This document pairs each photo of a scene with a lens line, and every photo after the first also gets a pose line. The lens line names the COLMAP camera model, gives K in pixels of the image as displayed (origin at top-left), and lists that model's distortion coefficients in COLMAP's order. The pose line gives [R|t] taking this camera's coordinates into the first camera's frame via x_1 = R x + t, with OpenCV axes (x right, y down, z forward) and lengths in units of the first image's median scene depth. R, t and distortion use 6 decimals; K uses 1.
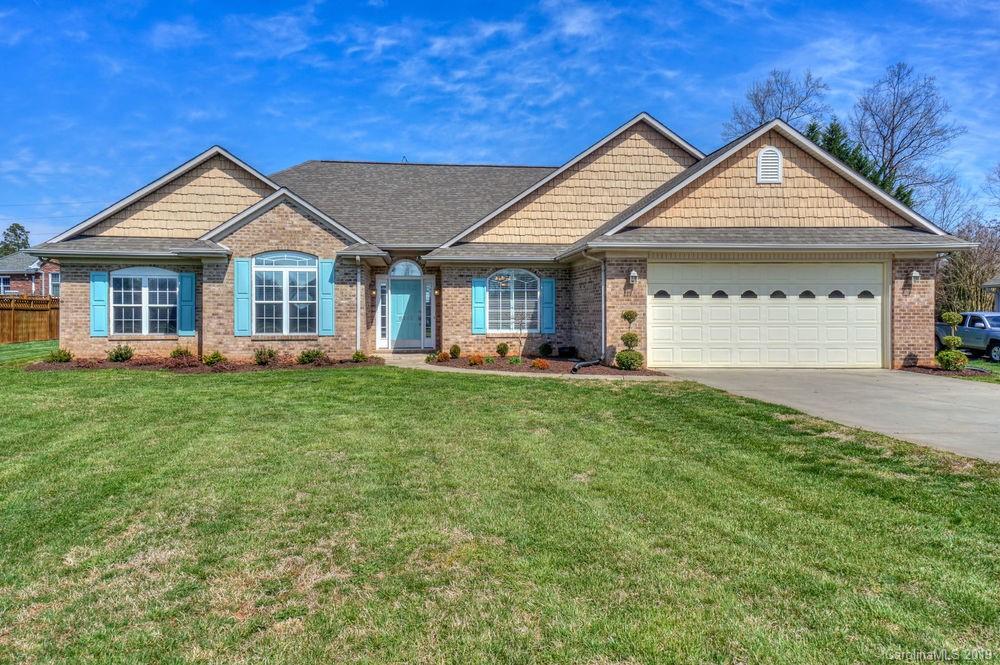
lens RADIAL K [[720.8, 0, 500.0], [0, 720.8, 332.5], [0, 0, 1]] dist [0.000806, 0.000017]
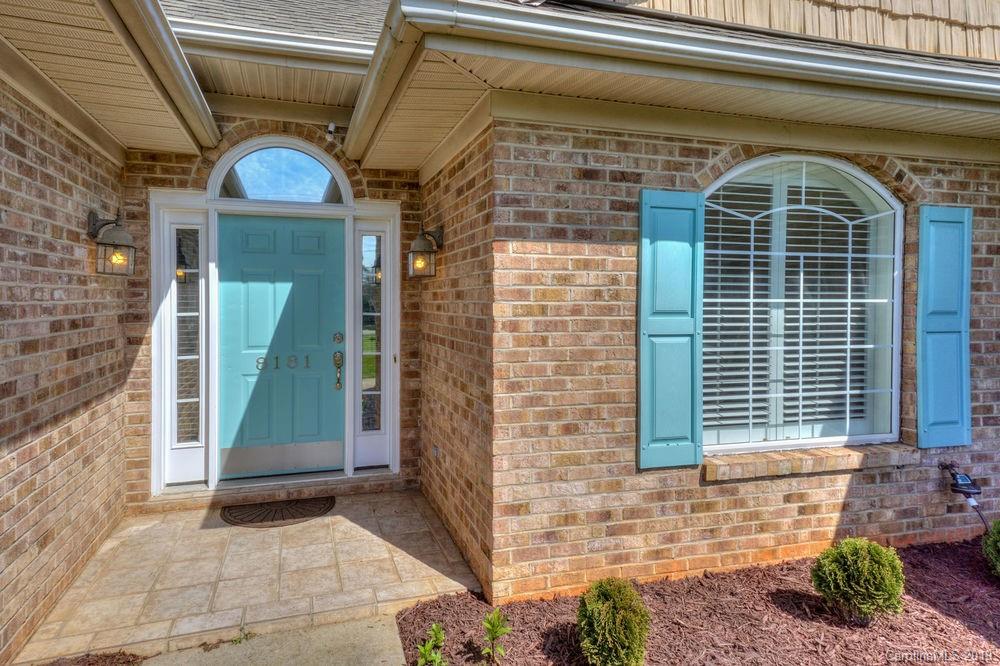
lens RADIAL K [[532.8, 0, 499.7], [0, 532.8, 305.6], [0, 0, 1]] dist [0.026740, 0.000131]
pose [[0.965915, 0.000387, 0.258858, -0.114068], [0.003062, 0.999912, -0.012923, -0.041326], [-0.258840, 0.013276, 0.965829, 0.865966]]
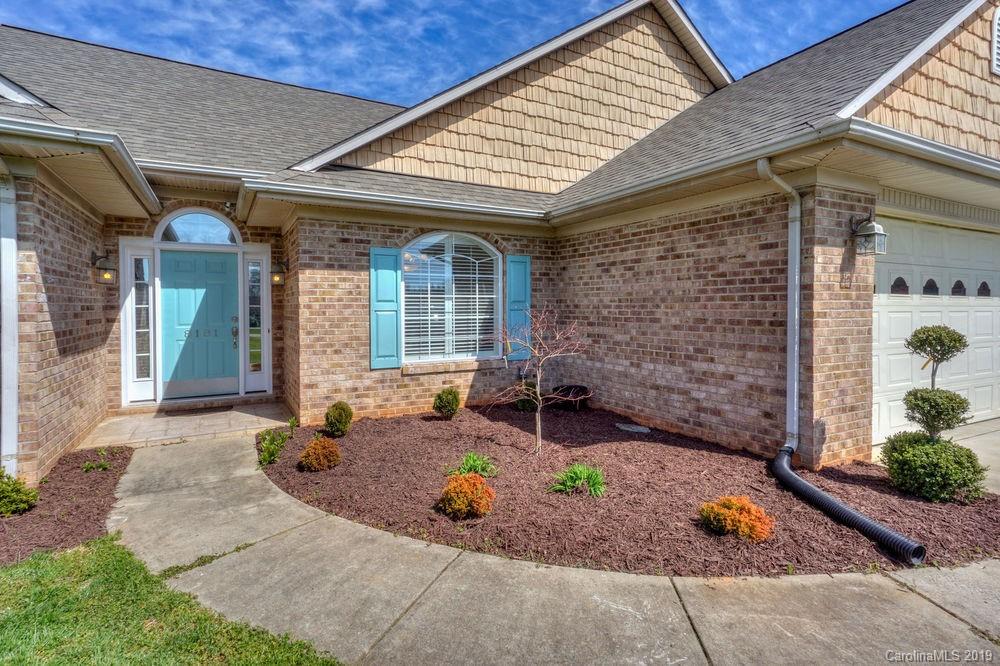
lens RADIAL K [[453.3, 0, 496.6], [0, 453.3, 312.8], [0, 0, 1]] dist [-0.000363, 0.000600]
pose [[0.902511, -0.008895, 0.430574, -0.089906], [0.013741, 0.999872, -0.008146, -0.030184], [-0.430447, 0.013269, 0.902519, 0.705941]]
